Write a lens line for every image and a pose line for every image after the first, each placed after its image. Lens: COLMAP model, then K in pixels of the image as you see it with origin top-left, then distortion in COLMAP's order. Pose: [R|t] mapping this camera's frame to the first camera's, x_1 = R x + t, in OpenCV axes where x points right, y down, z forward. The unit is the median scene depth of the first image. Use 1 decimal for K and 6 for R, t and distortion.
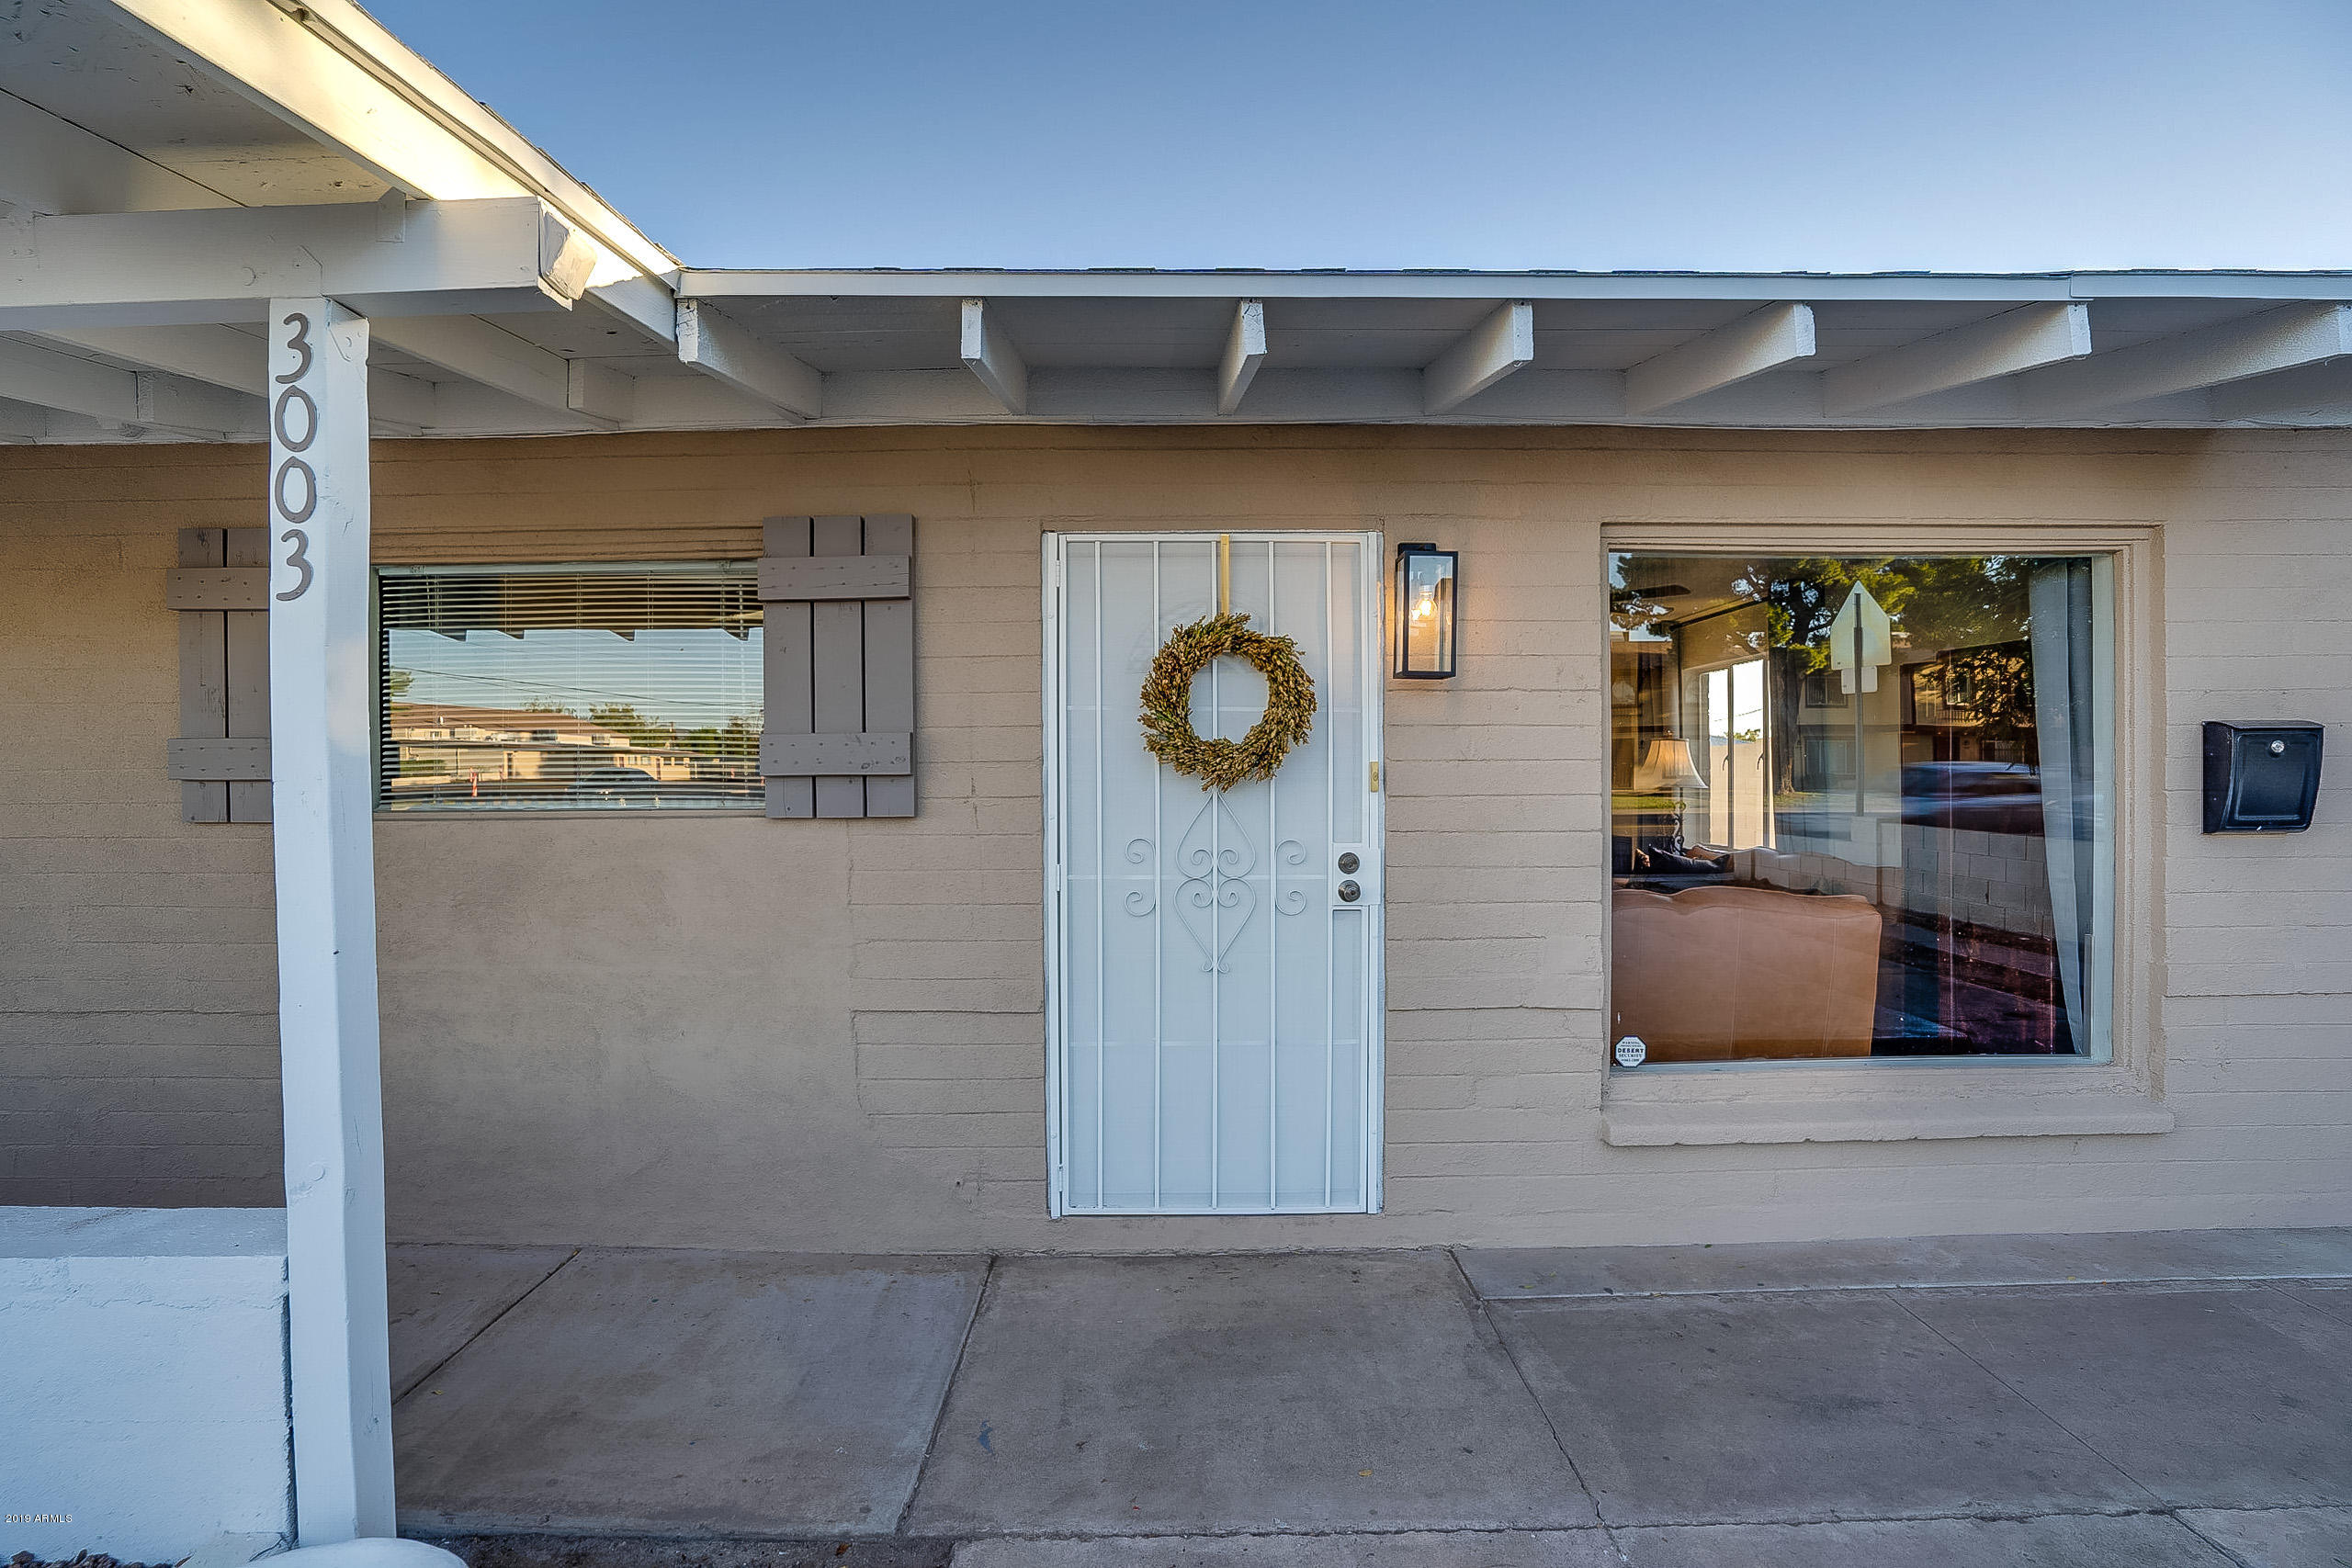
lens RADIAL K [[1091.5, 0, 1176.0], [0, 1091.5, 784.0], [0, 0, 1]] dist [-0.060678, 0.026232]
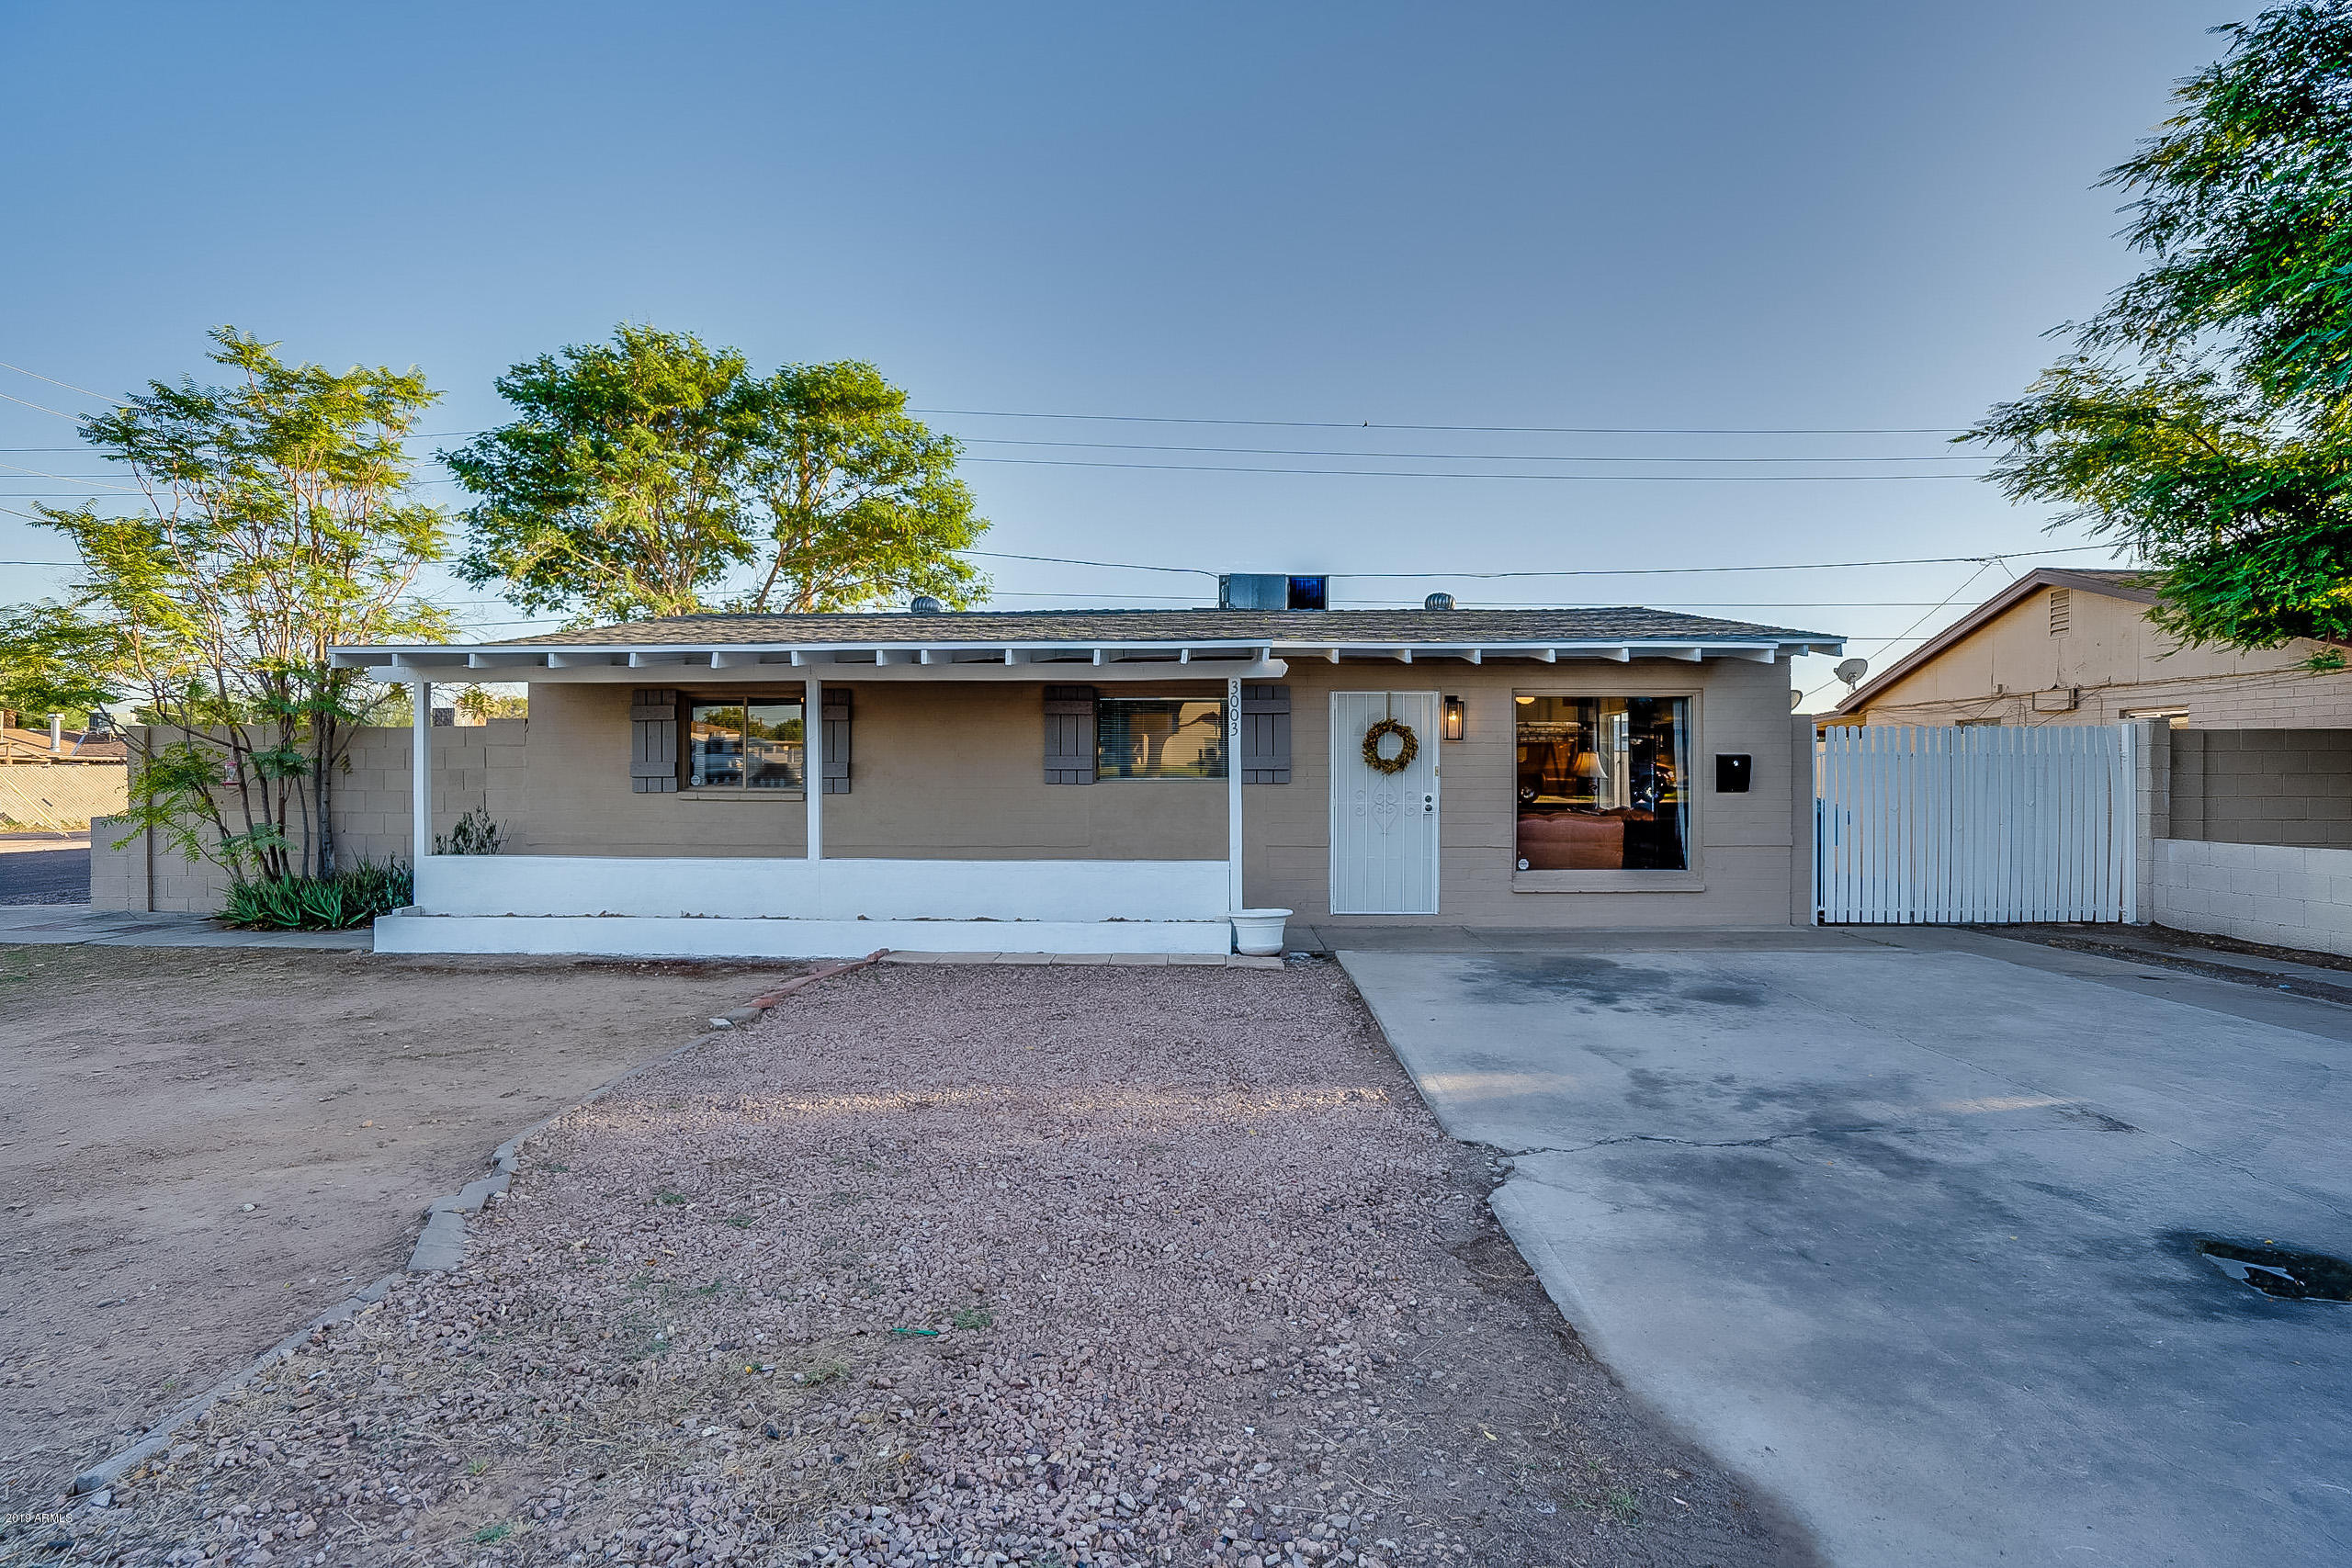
lens RADIAL K [[1091.0, 0, 1142.6], [0, 1091.0, 796.3], [0, 0, 1]] dist [-0.062517, 0.024150]
pose [[0.998853, 0.008438, -0.047133, -0.524401], [-0.007666, 0.999834, 0.016529, 0.020646], [0.047265, -0.016148, 0.998752, -2.195451]]
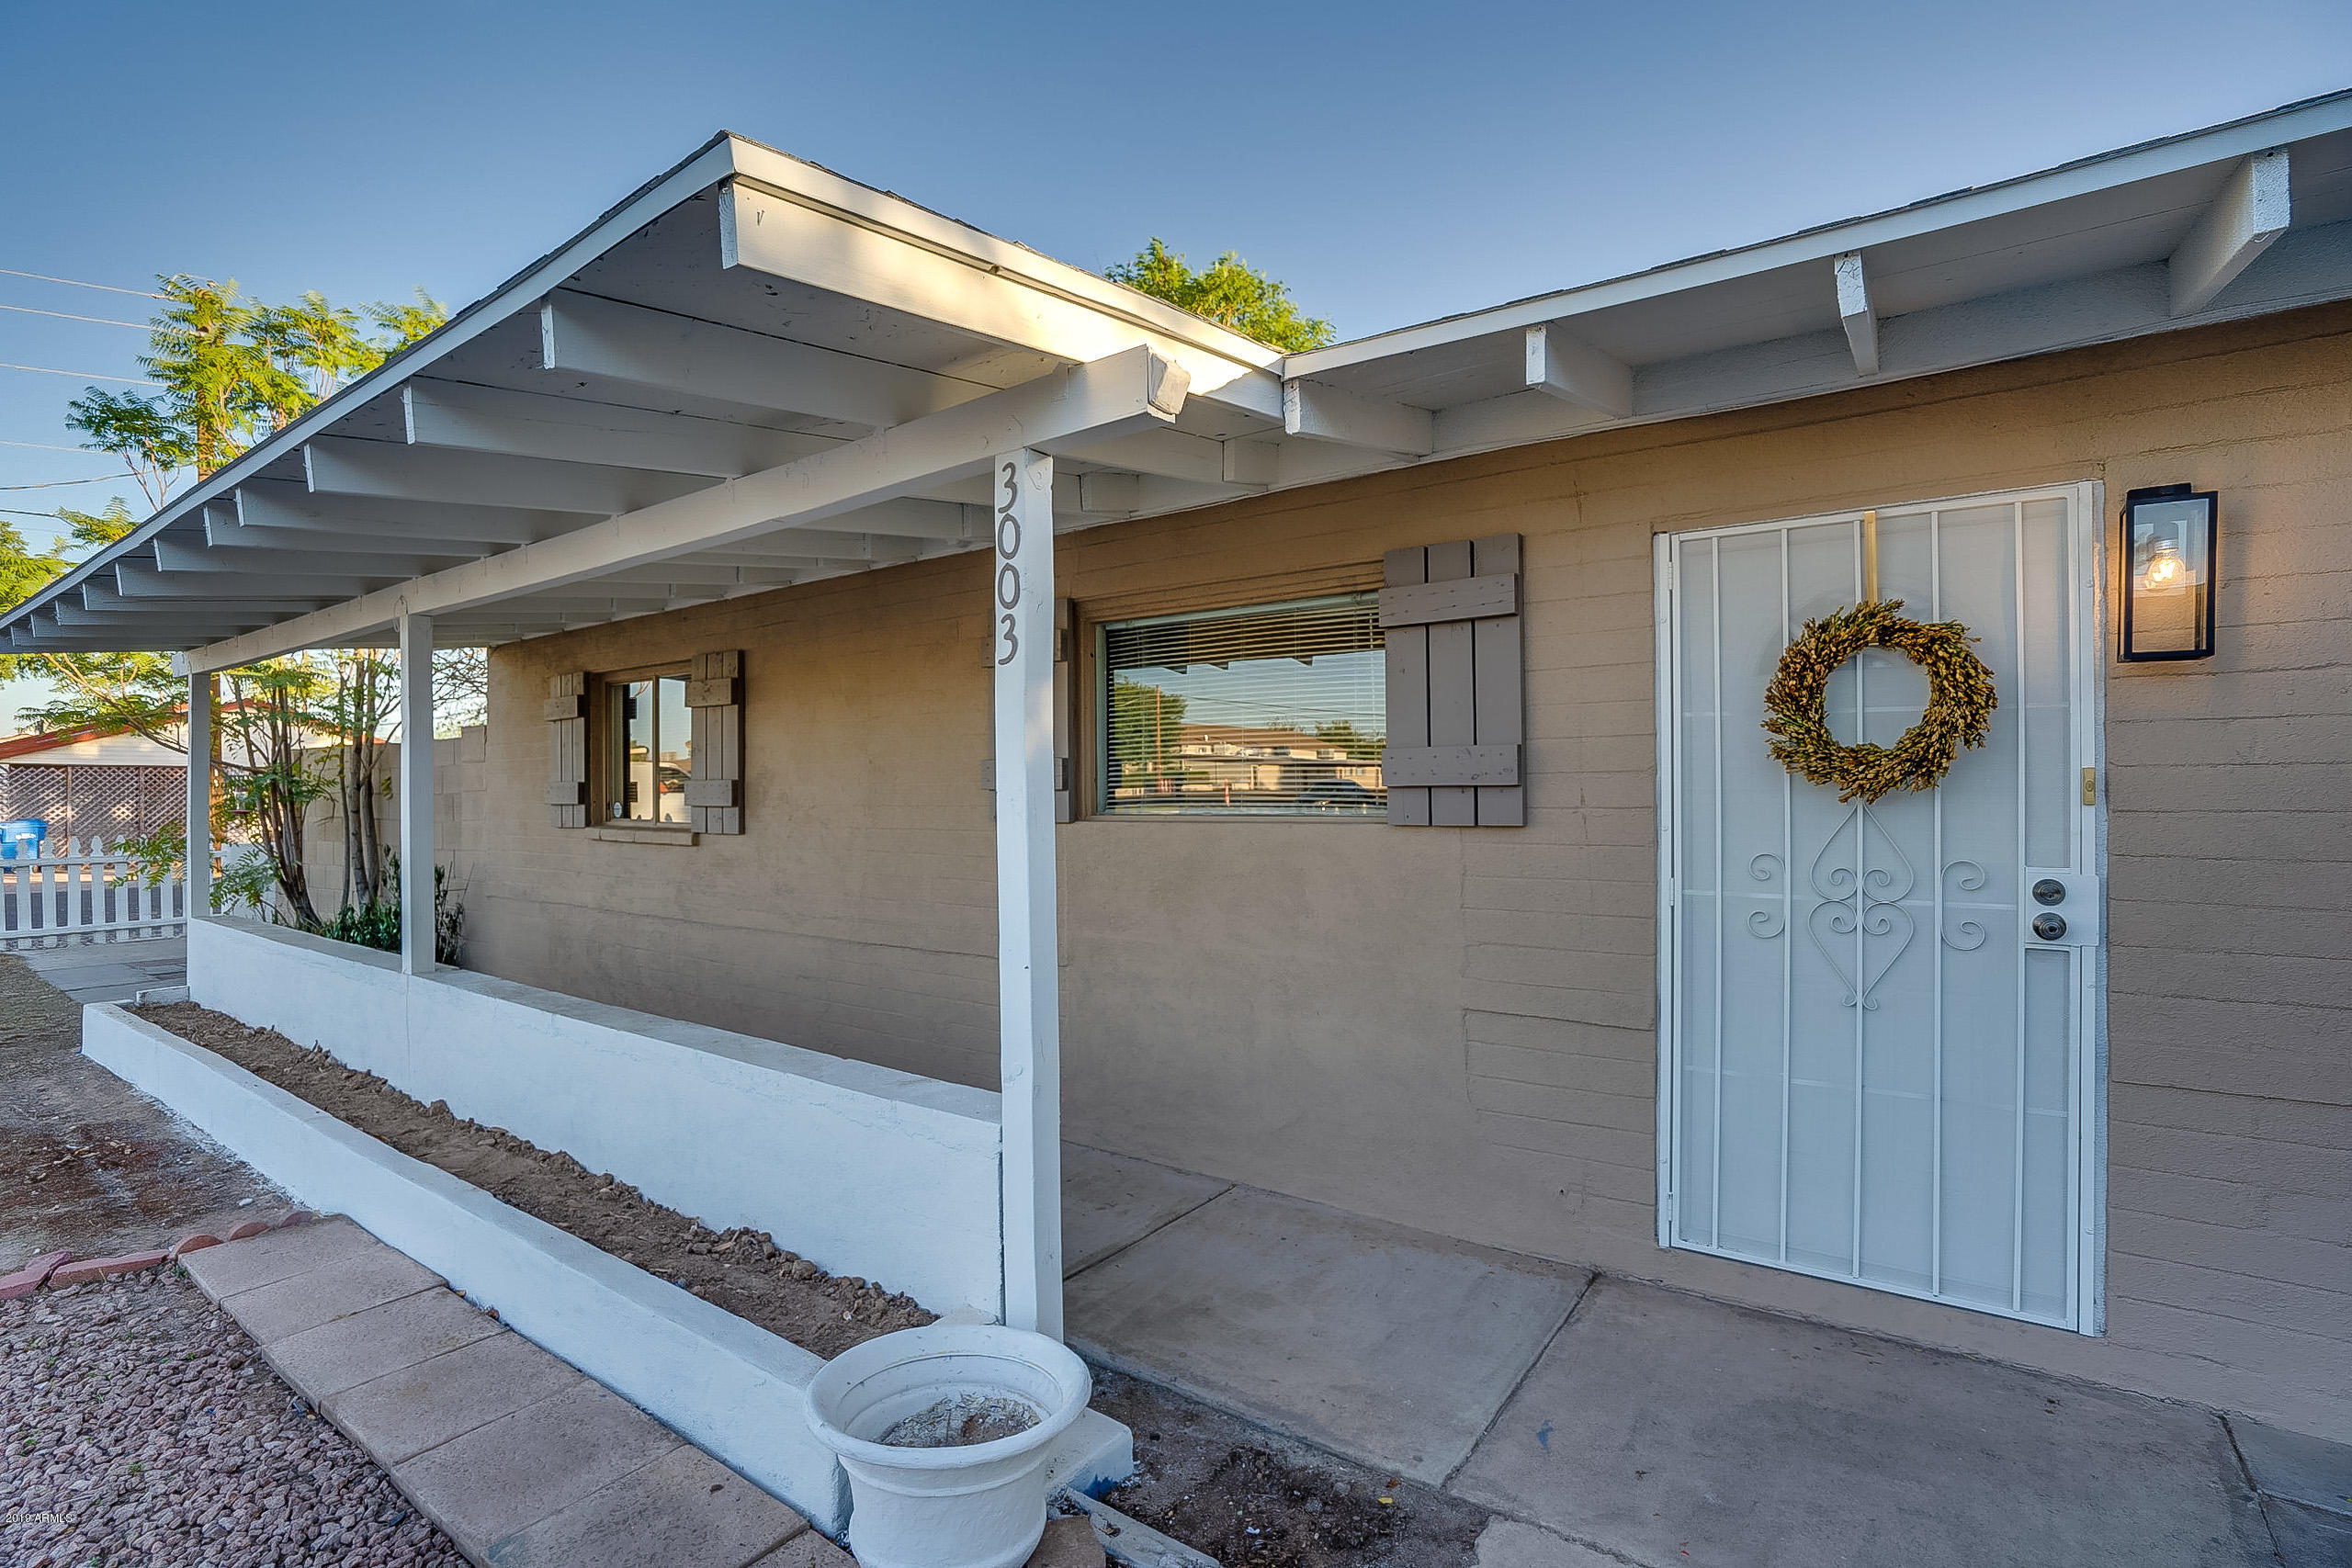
lens RADIAL K [[1091.5, 0, 1176.0], [0, 1091.5, 784.0], [0, 0, 1]] dist [-0.060678, 0.026232]
pose [[0.815007, -0.002172, -0.579447, 0.088476], [-0.002856, 0.999966, -0.007764, -0.000723], [0.579444, 0.007983, 0.814973, -0.026412]]
